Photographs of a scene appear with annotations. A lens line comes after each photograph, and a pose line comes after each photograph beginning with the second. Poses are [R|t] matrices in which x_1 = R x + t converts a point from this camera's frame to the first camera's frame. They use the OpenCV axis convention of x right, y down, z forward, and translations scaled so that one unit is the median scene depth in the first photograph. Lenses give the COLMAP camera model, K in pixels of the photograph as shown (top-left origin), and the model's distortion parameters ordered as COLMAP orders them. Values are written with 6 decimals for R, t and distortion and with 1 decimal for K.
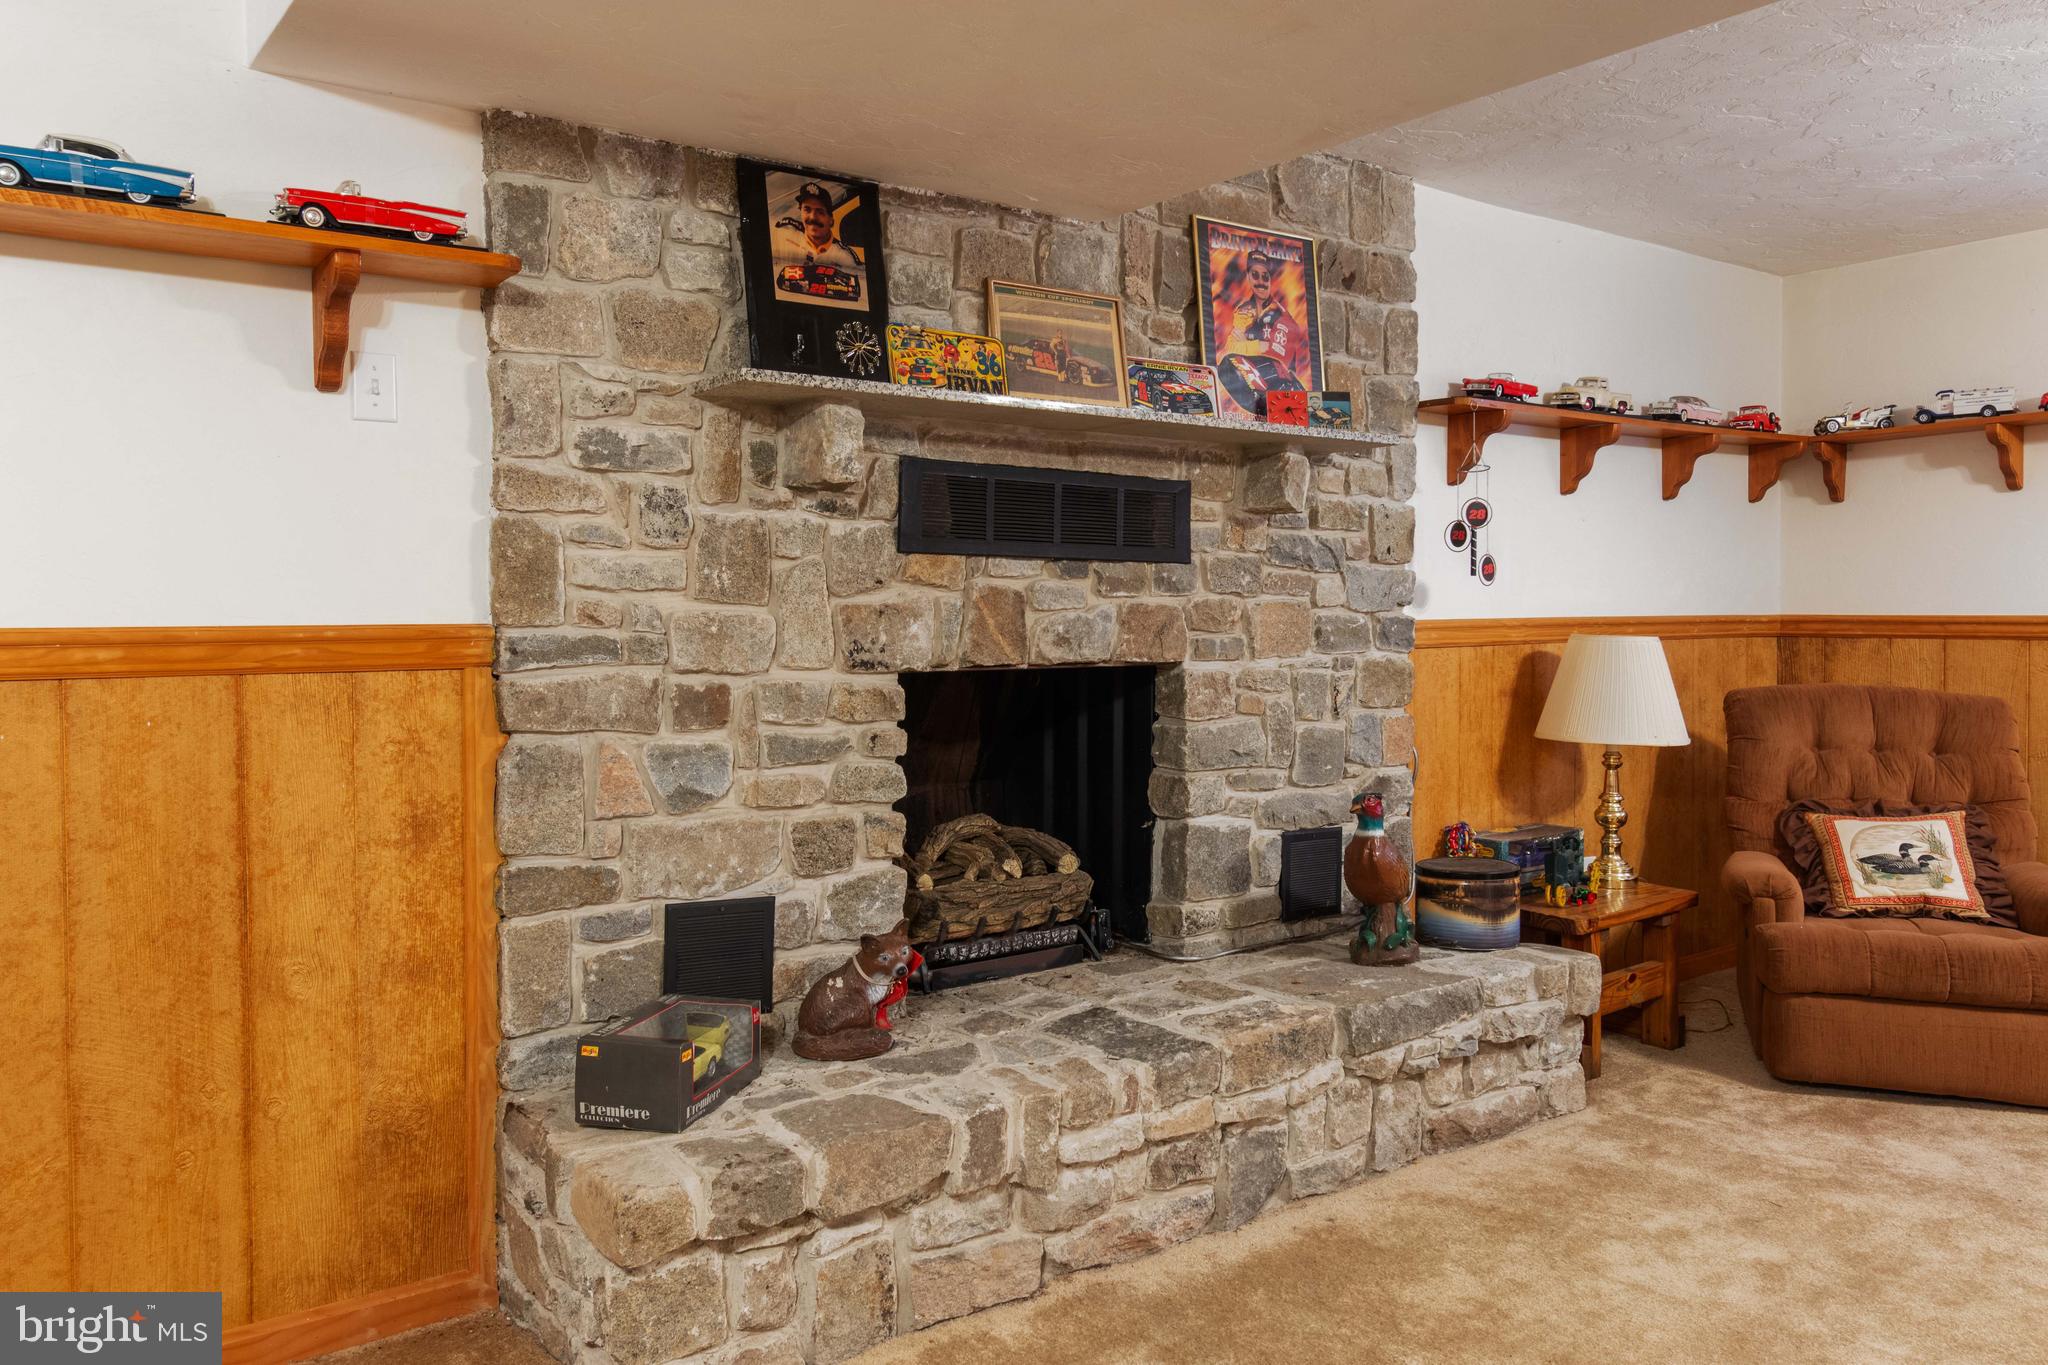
lens RADIAL K [[1521.0, 0, 1041.1], [0, 1521.0, 645.6], [0, 0, 1]] dist [0.010866, -0.005358]
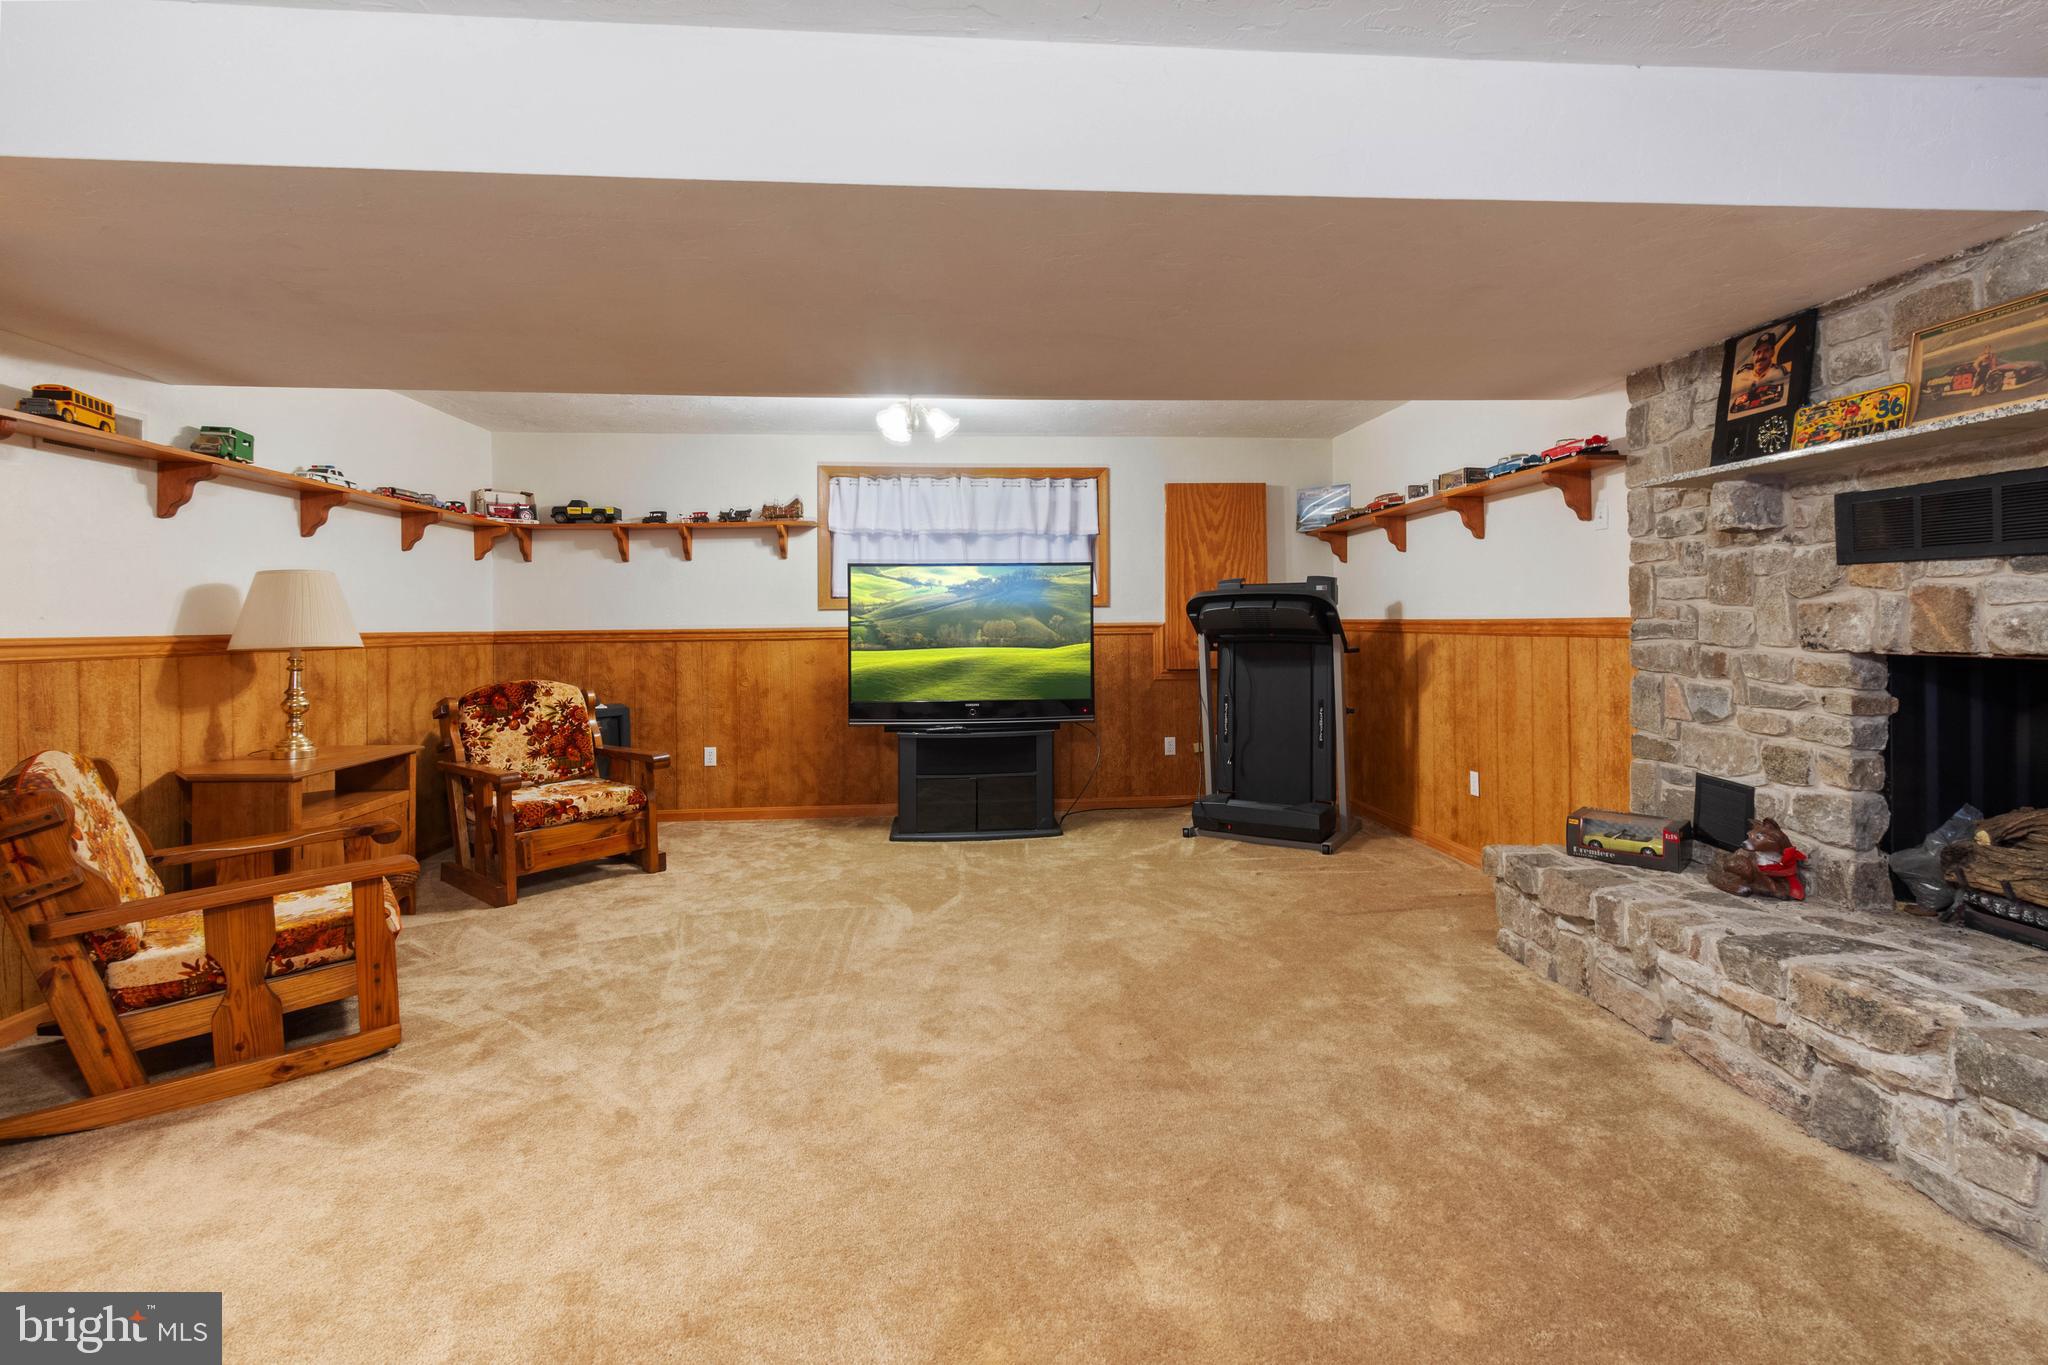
lens RADIAL K [[928.4, 0, 1022.2], [0, 928.4, 627.2], [0, 0, 1]] dist [0.002809, -0.000297]
pose [[-0.539593, 0.012319, -0.841836, 1.006769], [-0.006565, 0.999801, 0.018839, -0.016034], [0.841901, 0.015692, -0.539404, 0.833149]]
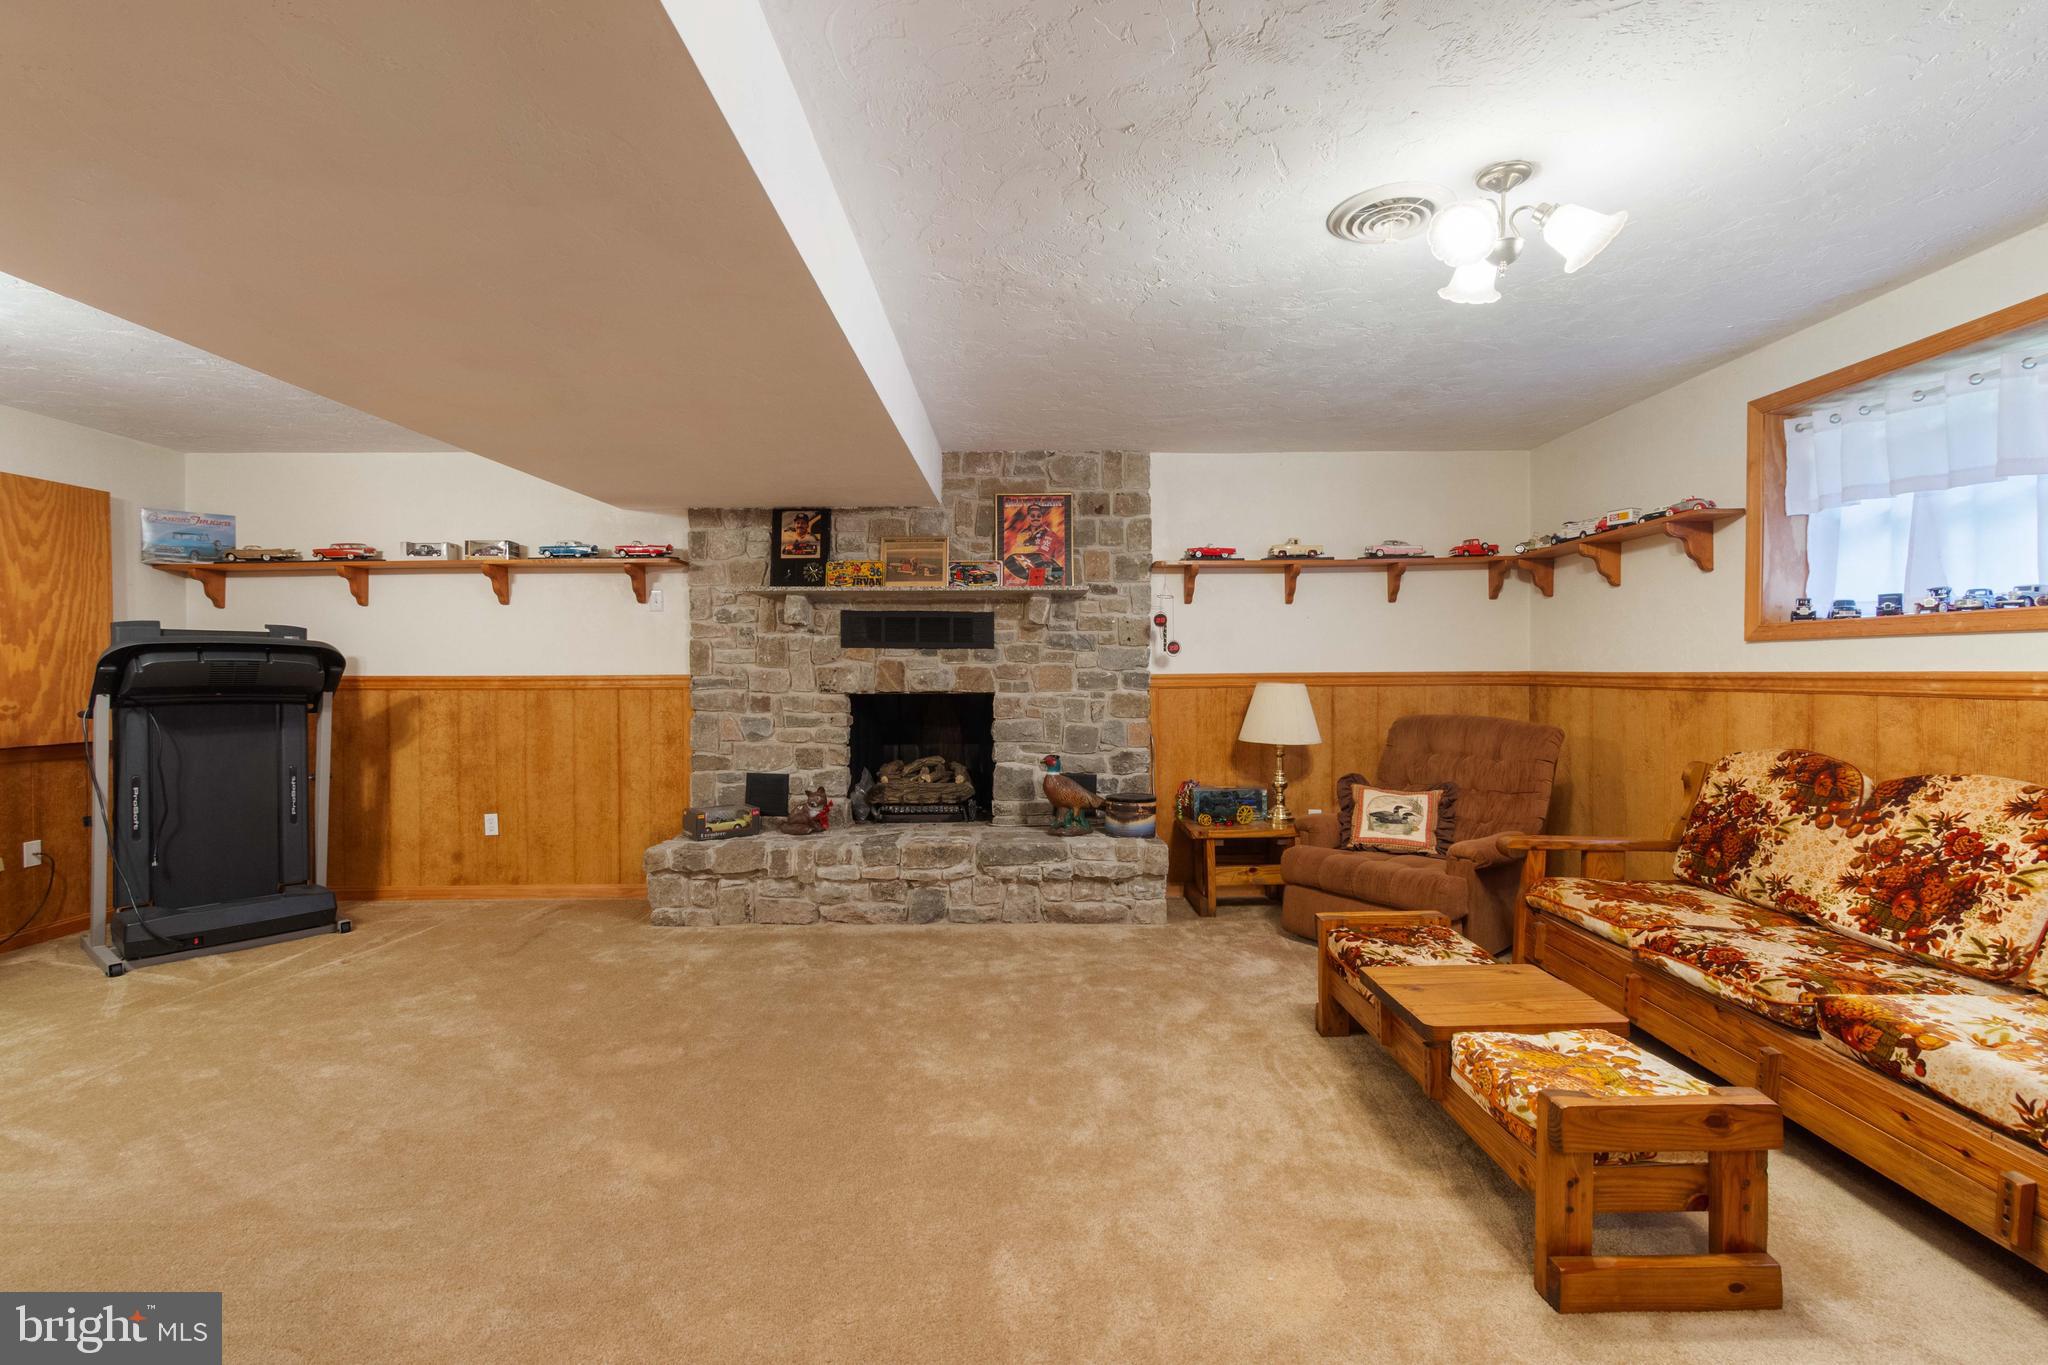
lens RADIAL K [[928.4, 0, 1042.0], [0, 928.4, 672.6], [0, 0, 1]] dist [0.002809, -0.000297]
pose [[0.800845, -0.000312, -0.598871, 1.128962], [-0.011507, 0.999807, -0.015908, 0.002917], [0.598761, 0.019631, 0.800687, -0.063886]]
